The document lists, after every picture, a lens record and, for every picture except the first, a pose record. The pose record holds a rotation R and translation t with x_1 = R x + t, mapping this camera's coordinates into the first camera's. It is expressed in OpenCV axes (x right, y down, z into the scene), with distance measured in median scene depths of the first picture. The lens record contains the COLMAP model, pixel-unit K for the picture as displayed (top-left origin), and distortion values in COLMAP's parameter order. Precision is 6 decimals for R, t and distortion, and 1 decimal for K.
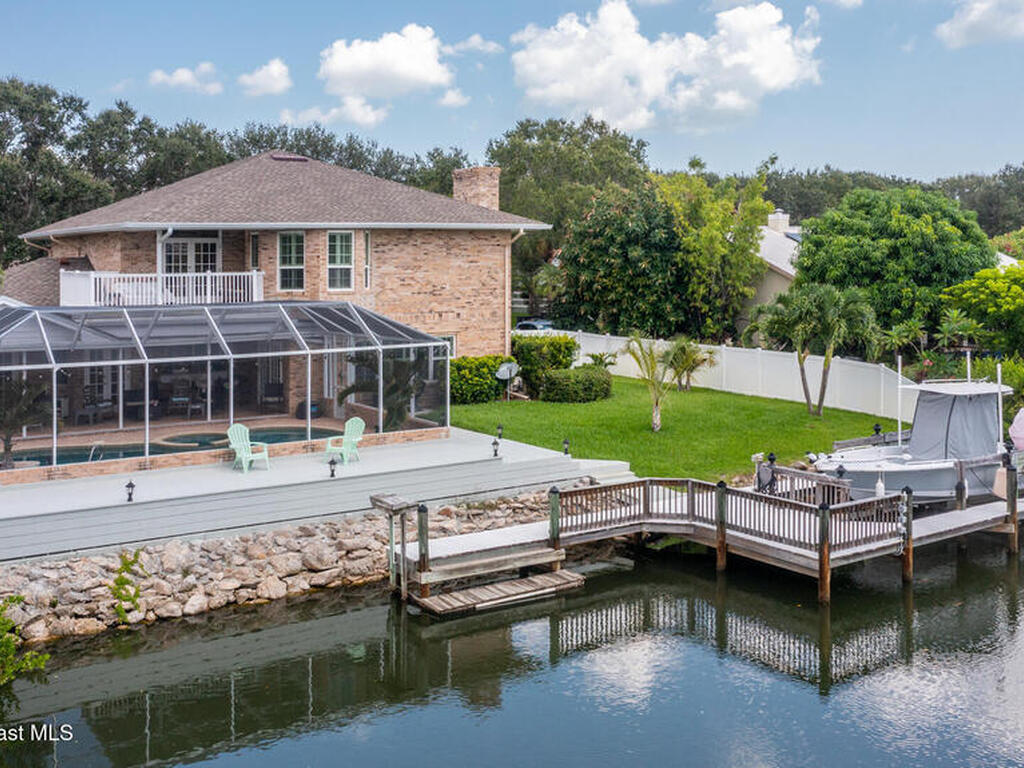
lens RADIAL K [[1056.9, 0, 547.7], [0, 1056.9, 382.6], [0, 0, 1]] dist [-0.065247, 0.135976]
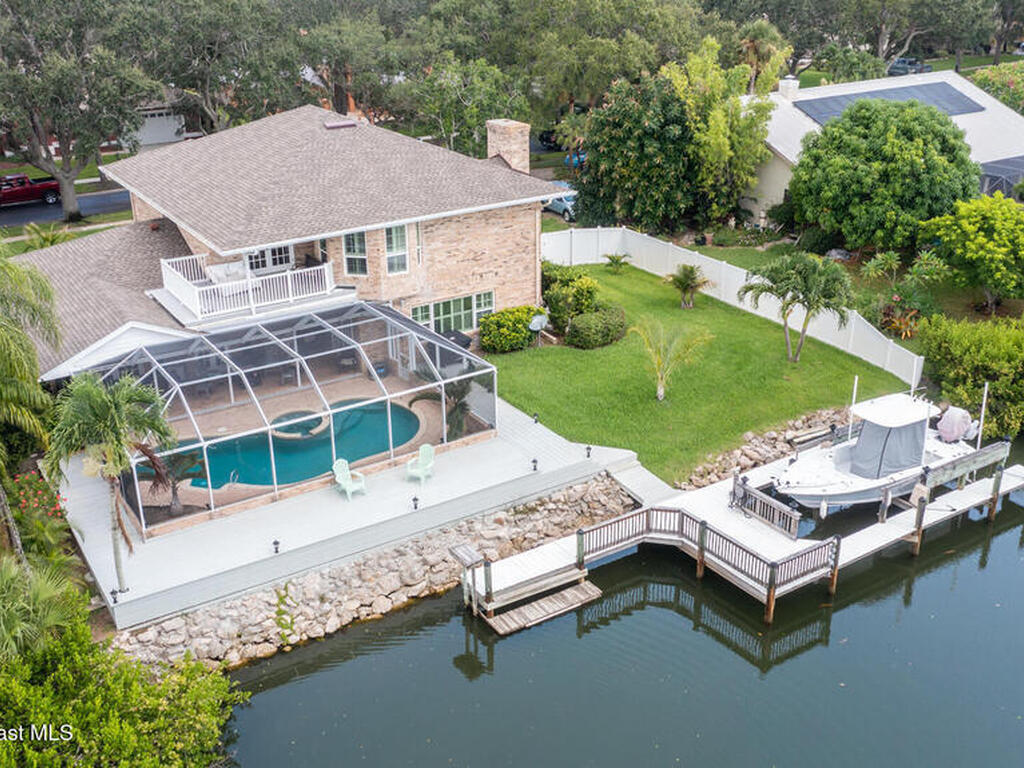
lens RADIAL K [[1056.9, 0, 547.7], [0, 1056.9, 382.6], [0, 0, 1]] dist [-0.065247, 0.135976]
pose [[0.999953, 0.005785, -0.007776, -0.020466], [-0.002368, 0.923834, 0.382785, -0.457054], [0.009398, -0.382749, 0.923805, -0.146246]]
